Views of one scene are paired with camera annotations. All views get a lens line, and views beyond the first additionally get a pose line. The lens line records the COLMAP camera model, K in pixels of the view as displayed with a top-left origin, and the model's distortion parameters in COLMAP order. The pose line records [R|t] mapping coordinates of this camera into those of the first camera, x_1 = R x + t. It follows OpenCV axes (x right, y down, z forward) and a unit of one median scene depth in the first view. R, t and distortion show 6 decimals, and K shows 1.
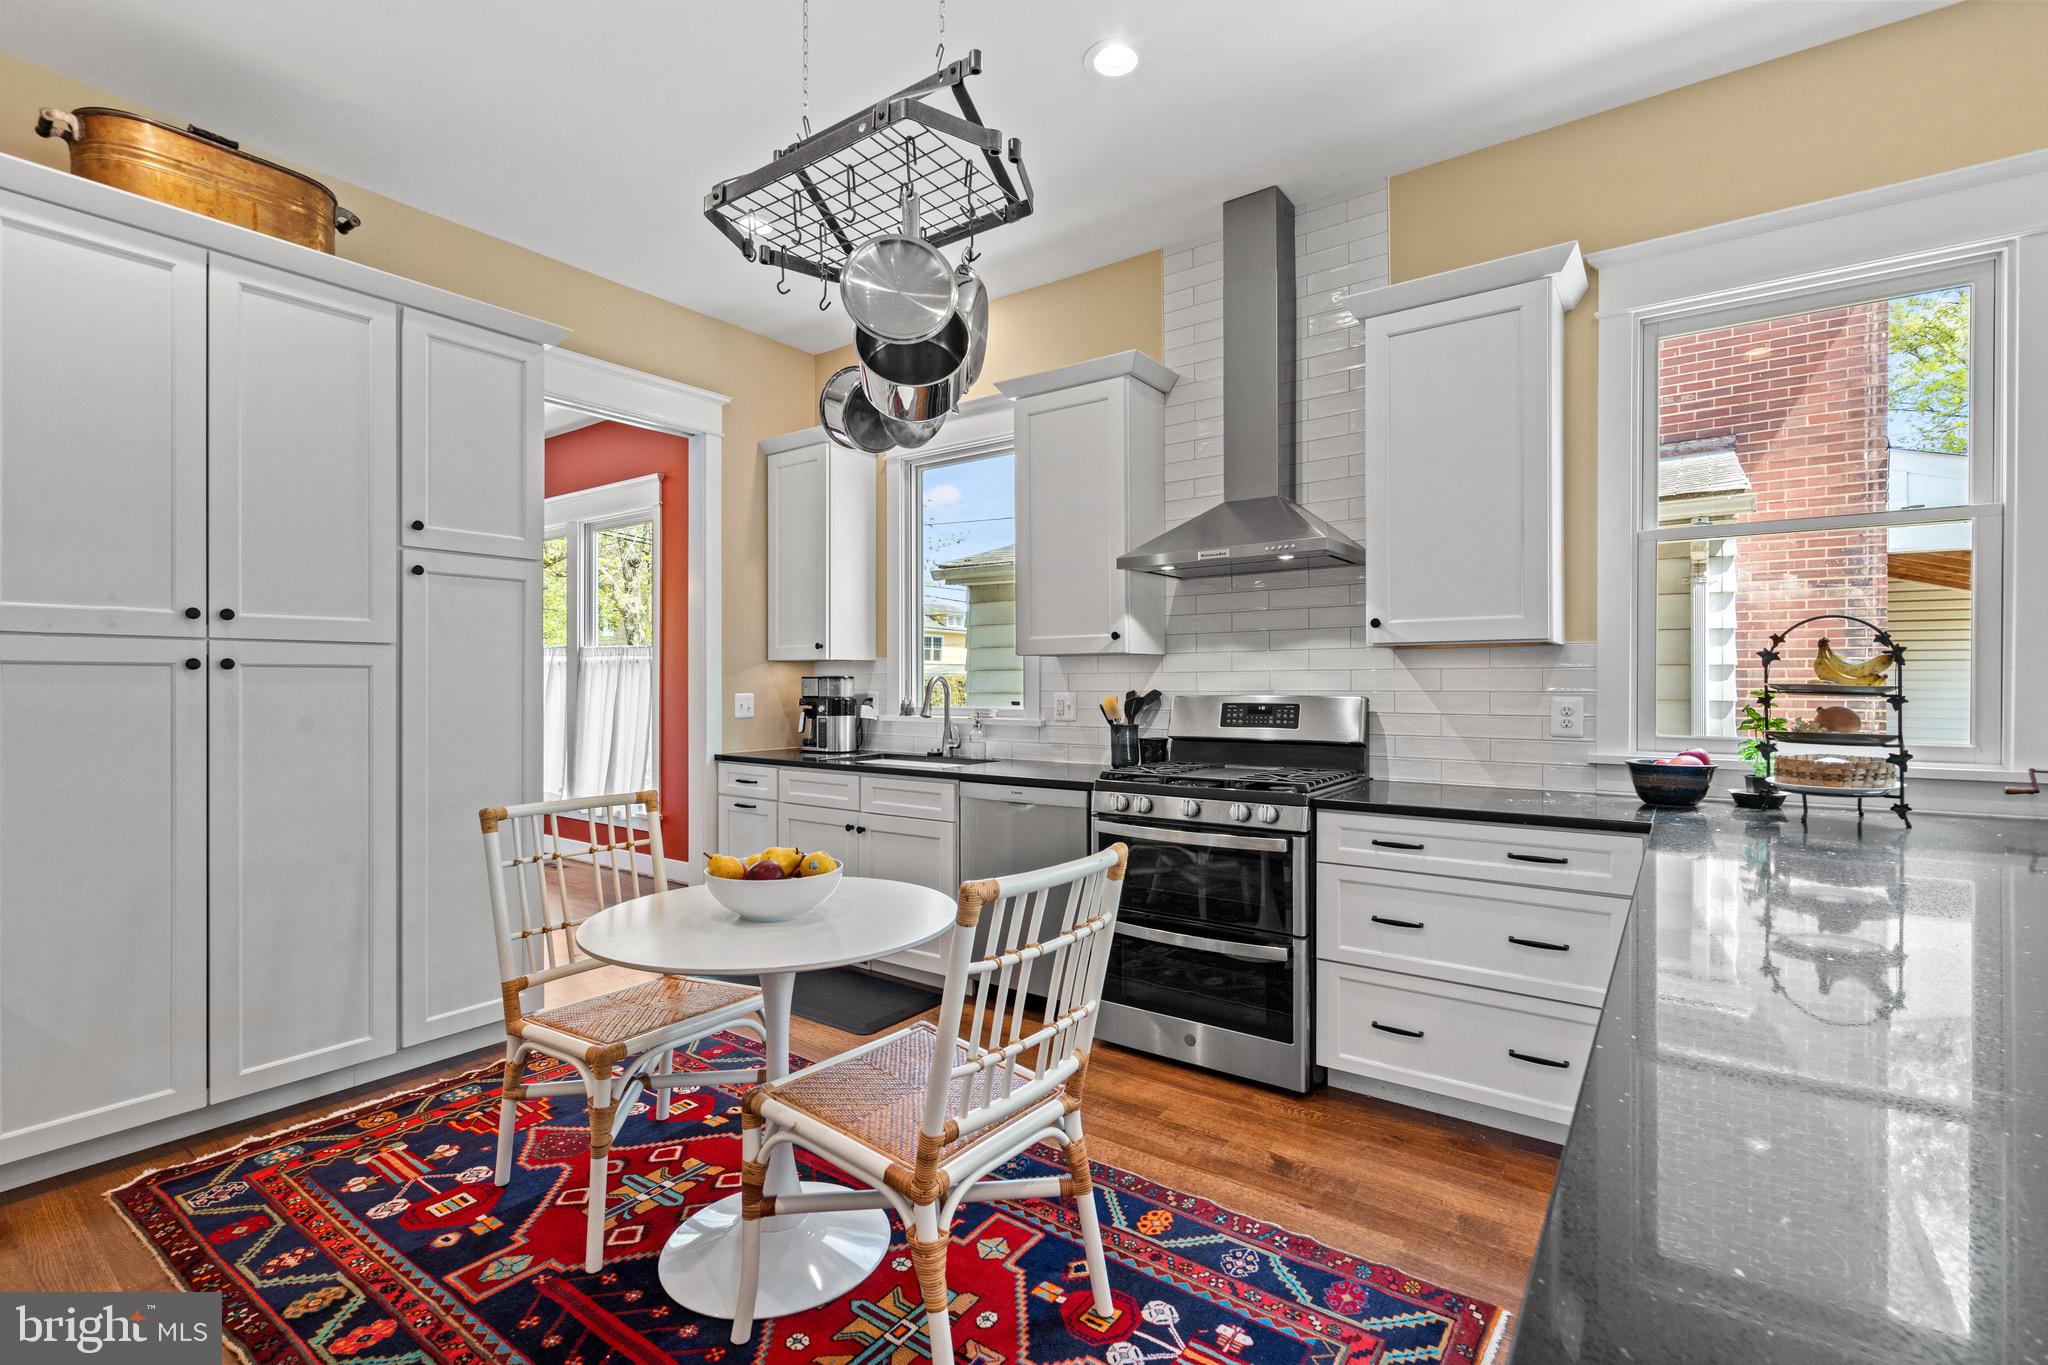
lens RADIAL K [[936.0, 0, 1016.0], [0, 936.0, 682.8], [0, 0, 1]] dist [-0.011382, 0.003586]
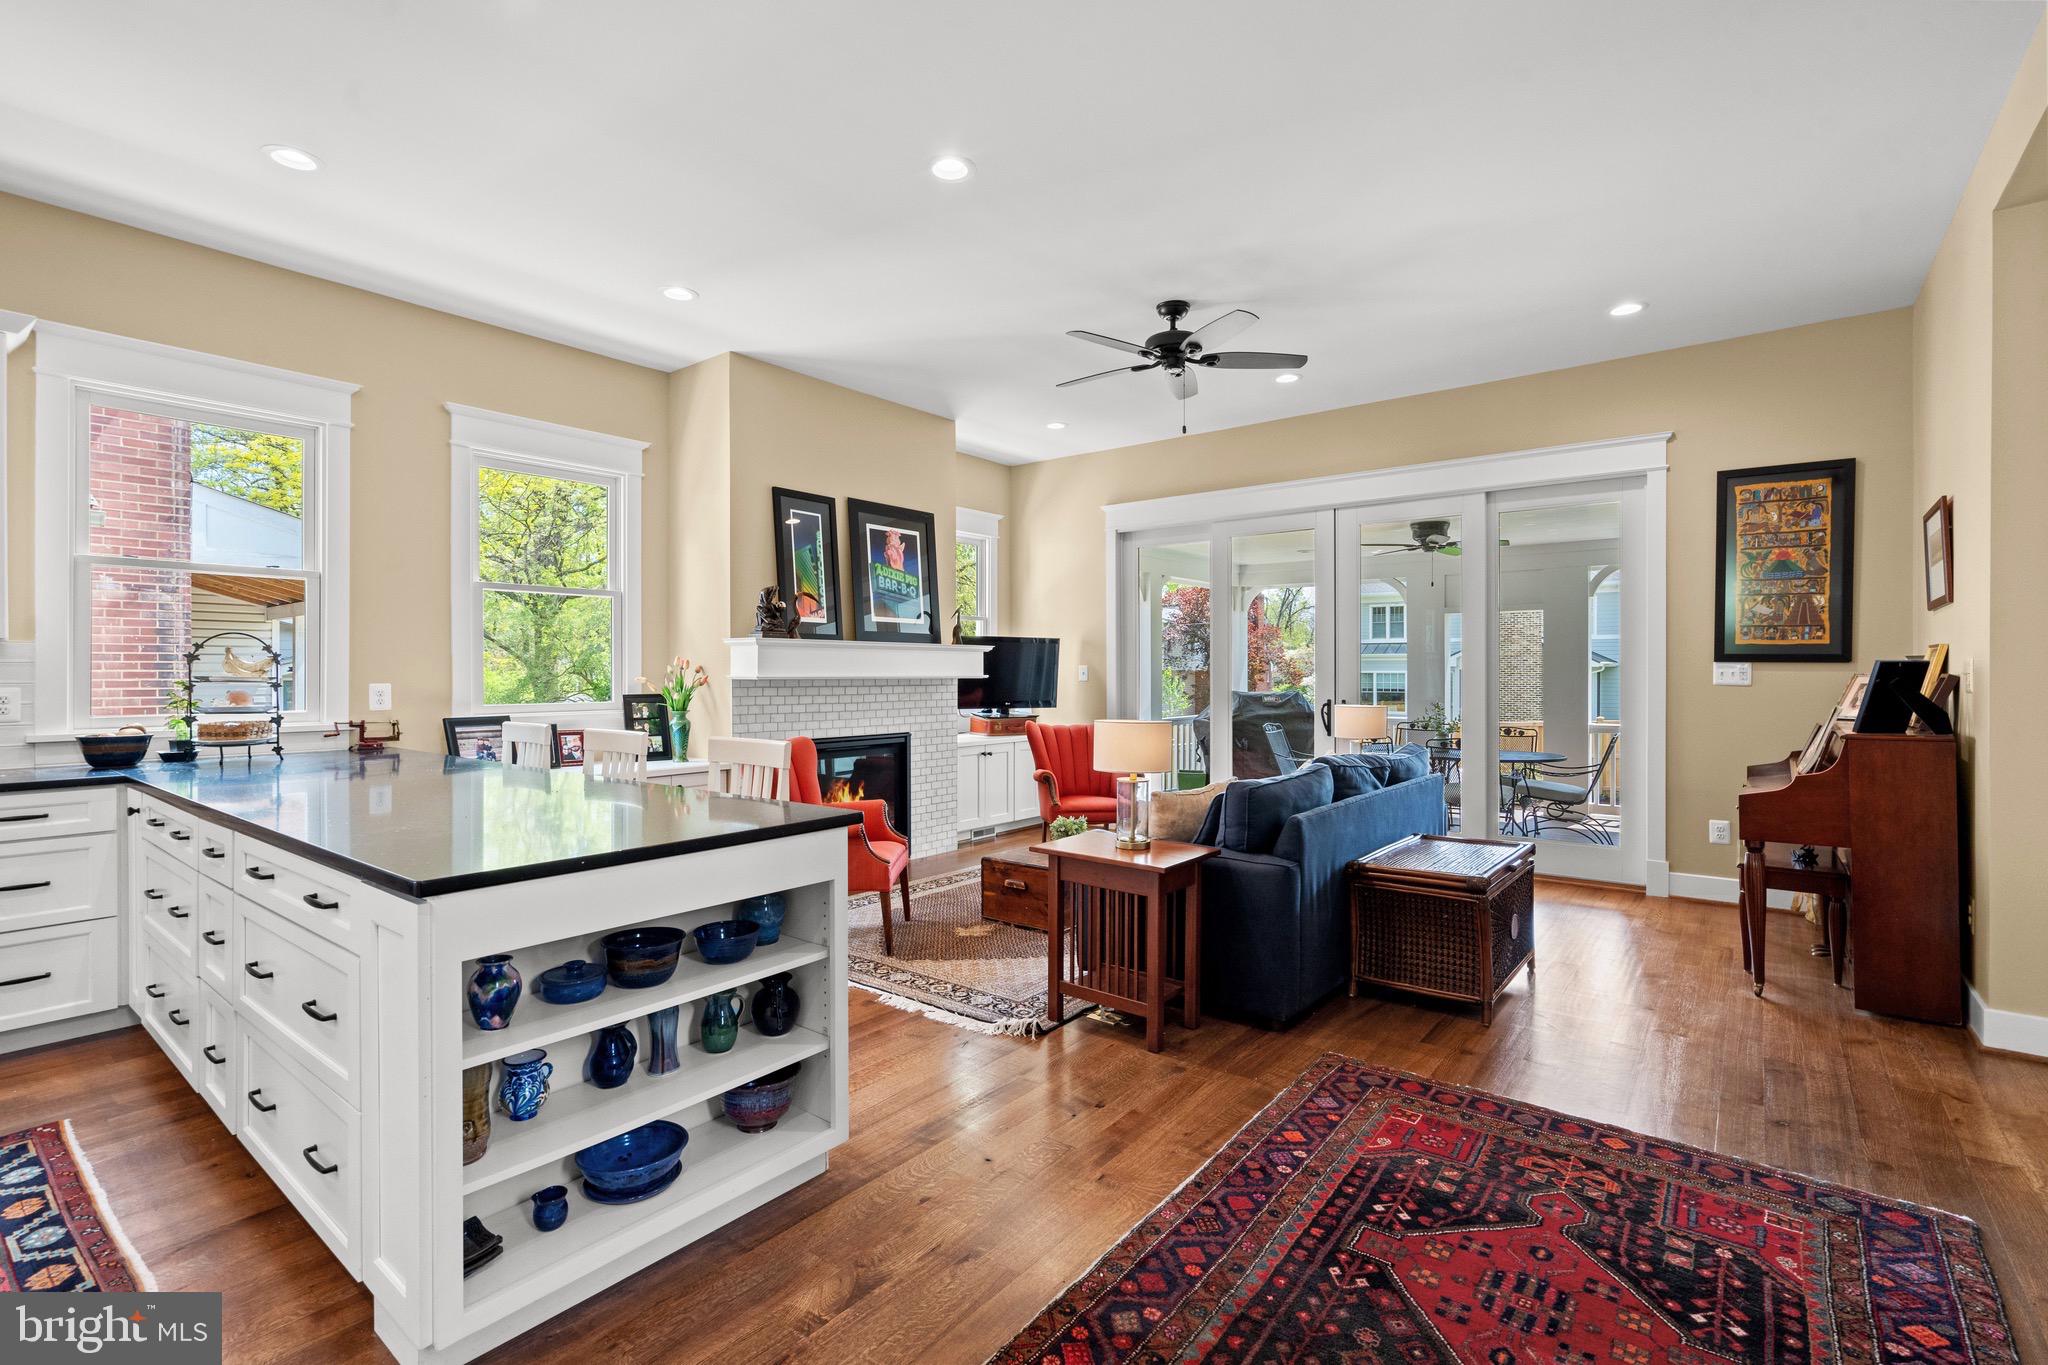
lens RADIAL K [[936.0, 0, 1015.5], [0, 936.0, 674.6], [0, 0, 1]] dist [-0.011382, 0.003586]
pose [[0.050342, -0.003430, 0.998726, -0.607733], [0.000769, 0.999994, 0.003395, -0.004910], [-0.998732, 0.000597, 0.050344, -0.387385]]
